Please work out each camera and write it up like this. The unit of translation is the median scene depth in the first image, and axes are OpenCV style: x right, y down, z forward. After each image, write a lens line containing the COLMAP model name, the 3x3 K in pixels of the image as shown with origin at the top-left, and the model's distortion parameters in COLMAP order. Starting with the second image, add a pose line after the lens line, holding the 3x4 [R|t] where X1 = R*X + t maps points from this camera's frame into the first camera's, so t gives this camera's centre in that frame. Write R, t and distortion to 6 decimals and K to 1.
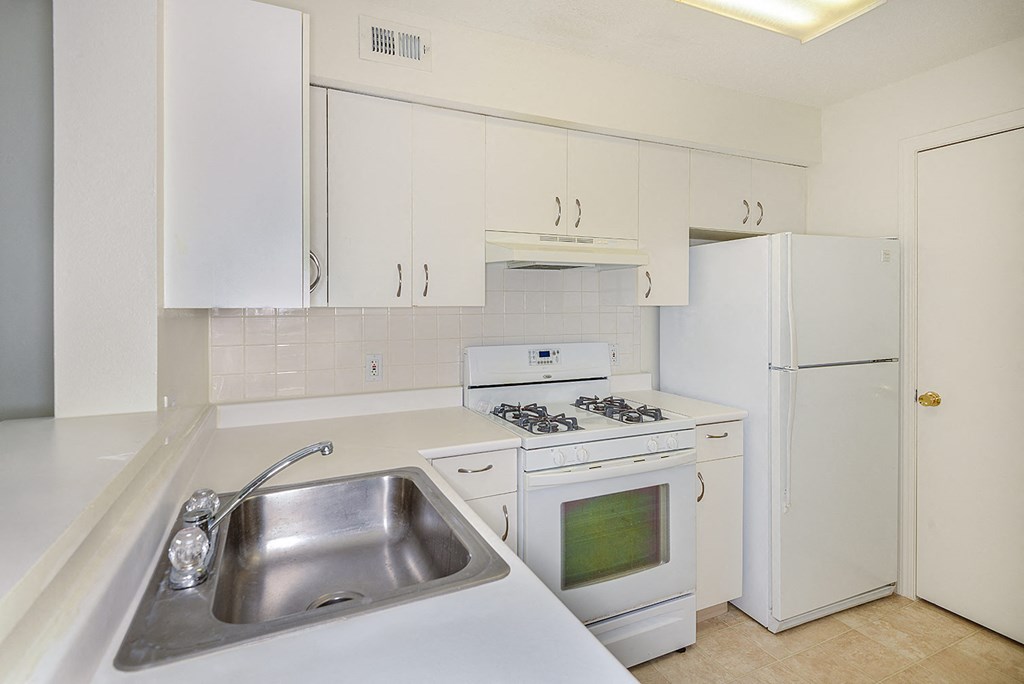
lens RADIAL K [[508.9, 0, 508.3], [0, 508.9, 300.3], [0, 0, 1]] dist [0.000754, -0.000062]
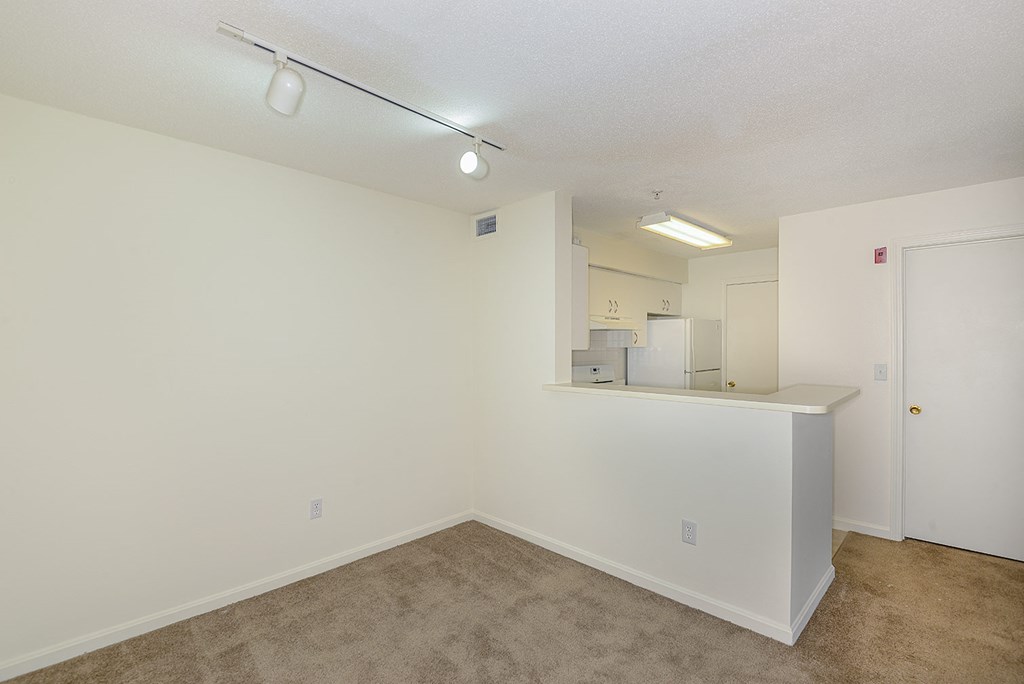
lens RADIAL K [[472.9, 0, 513.0], [0, 472.9, 335.1], [0, 0, 1]] dist [-0.002974, -0.000862]
pose [[0.930765, 0.003058, 0.365604, -1.000246], [0.000276, 0.999959, -0.009067, -0.024626], [-0.365617, 0.008540, 0.930726, -0.754077]]
